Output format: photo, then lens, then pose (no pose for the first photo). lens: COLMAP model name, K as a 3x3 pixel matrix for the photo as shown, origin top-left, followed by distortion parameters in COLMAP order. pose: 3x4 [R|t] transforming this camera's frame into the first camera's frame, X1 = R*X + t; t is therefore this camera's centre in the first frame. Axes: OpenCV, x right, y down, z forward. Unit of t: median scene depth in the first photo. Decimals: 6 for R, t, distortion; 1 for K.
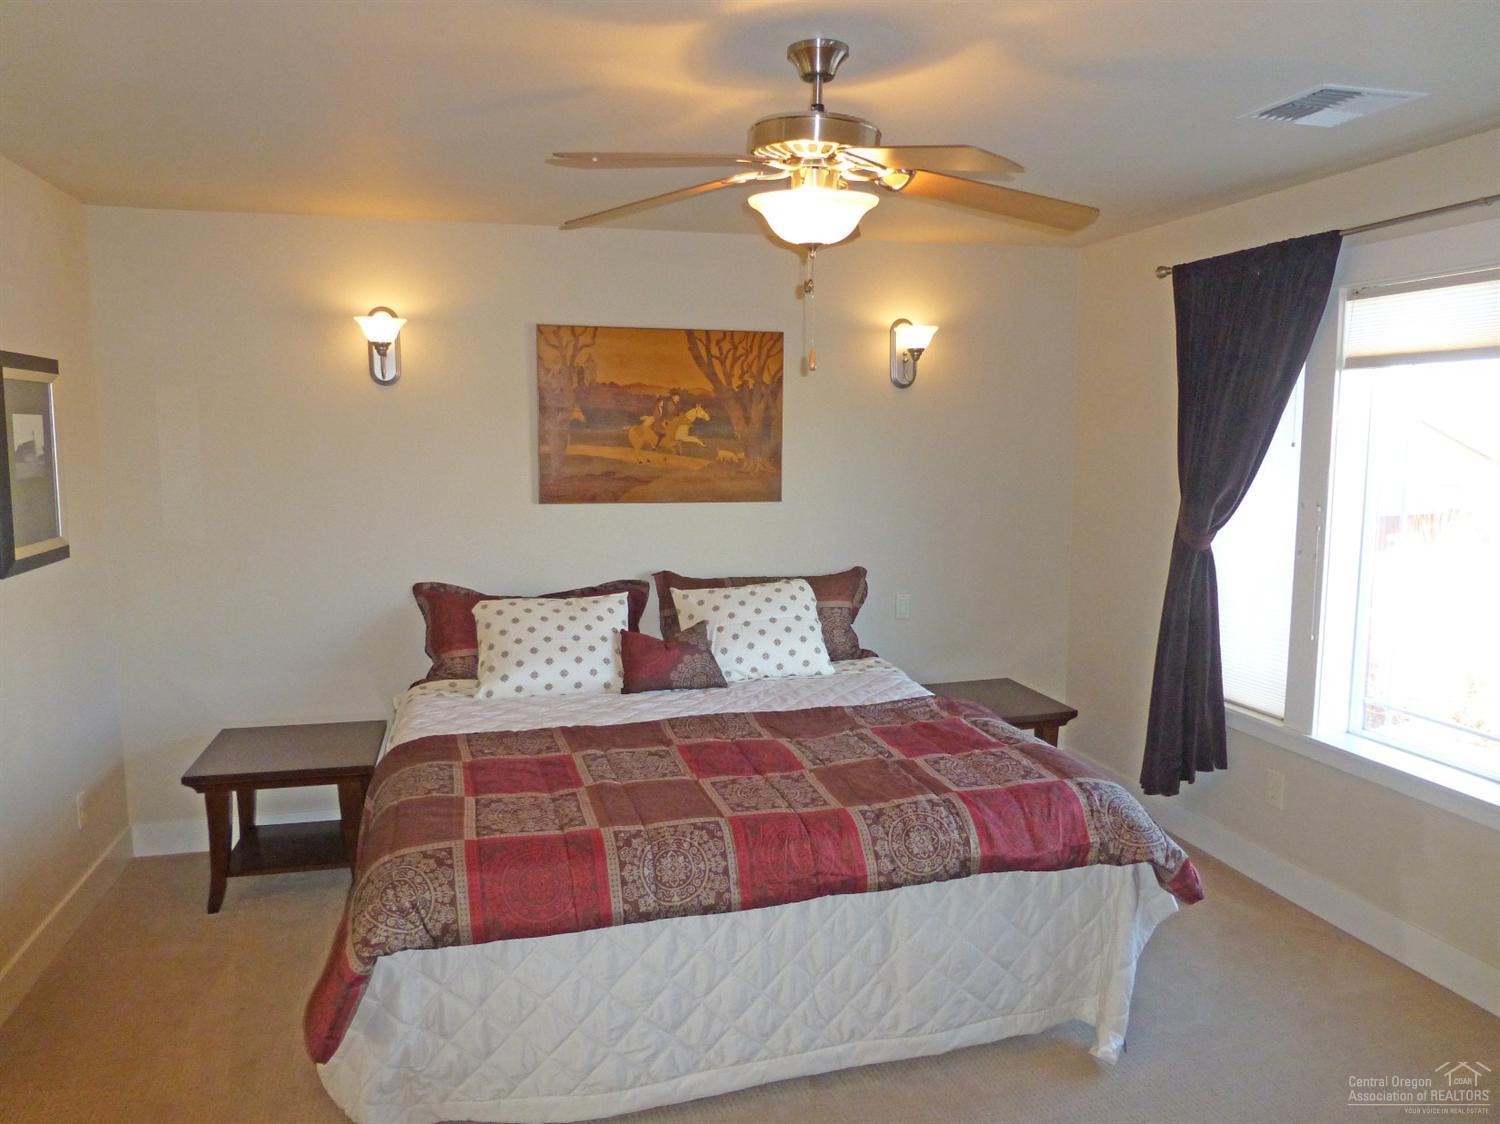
lens RADIAL K [[1102.0, 0, 746.5], [0, 1102.0, 564.3], [0, 0, 1]] dist [-0.016340, -0.003771]
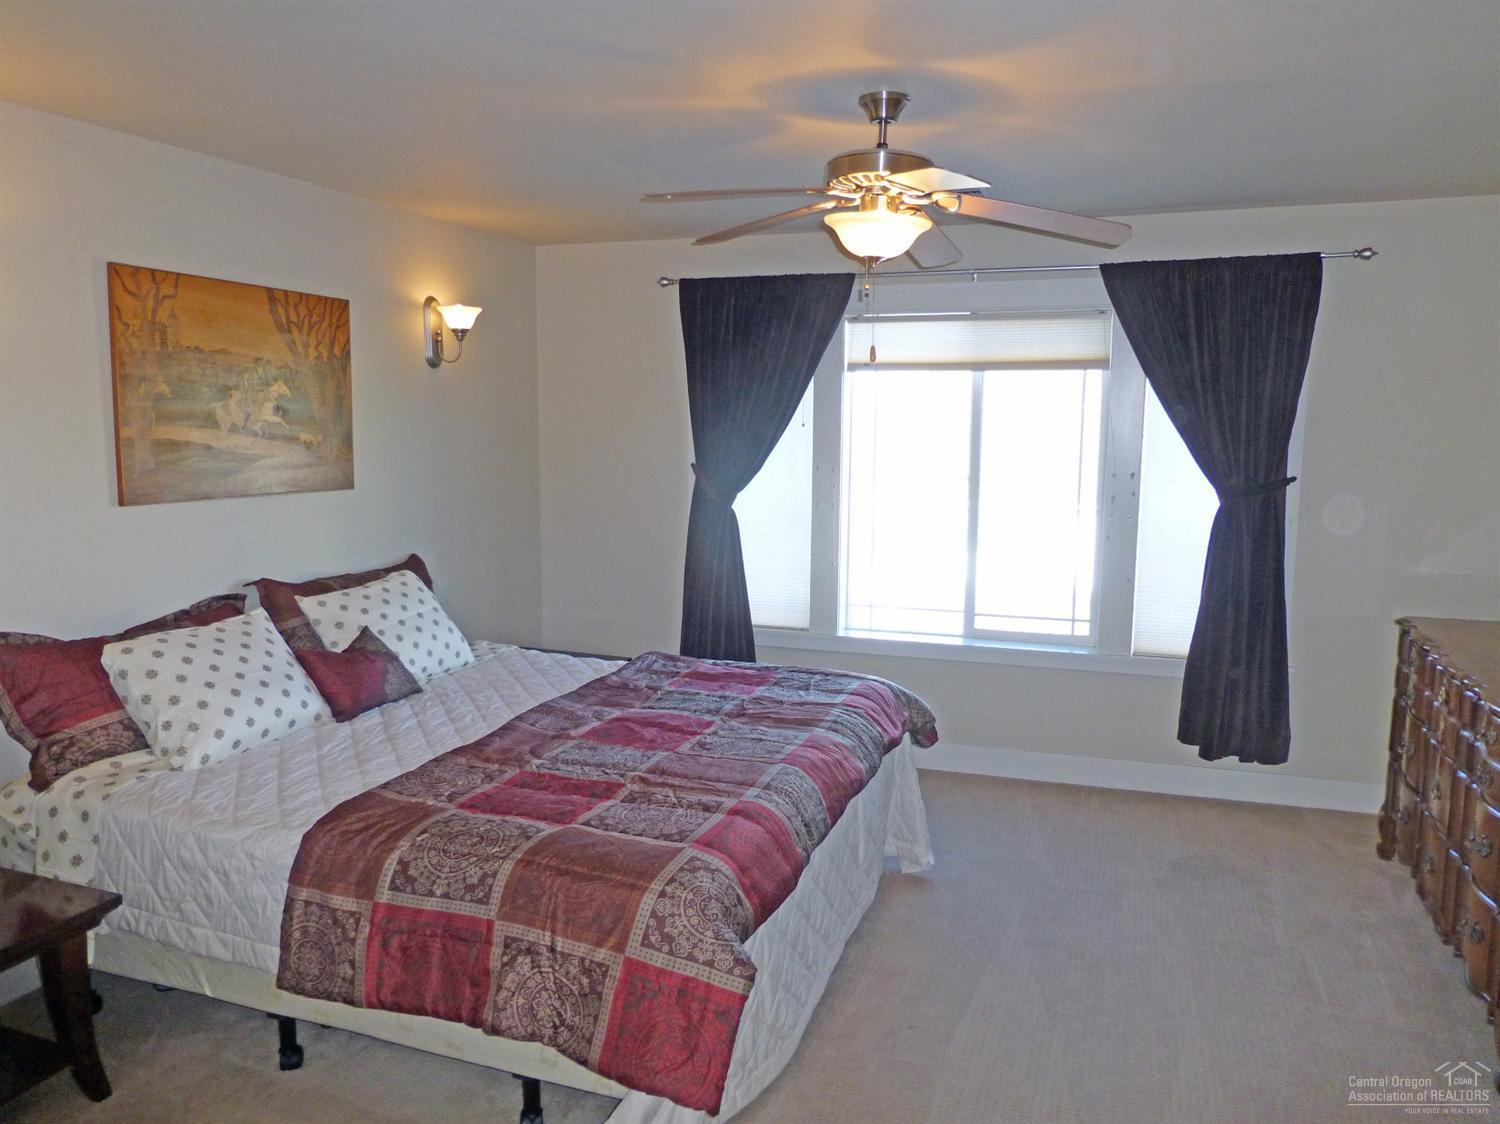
lens RADIAL K [[1102.0, 0, 746.5], [0, 1102.0, 564.3], [0, 0, 1]] dist [-0.016340, -0.003771]
pose [[0.560188, -0.103392, 0.821888, -0.567876], [0.089236, 0.993938, 0.064213, -0.026392], [-0.823545, 0.037370, 0.566019, 0.242898]]
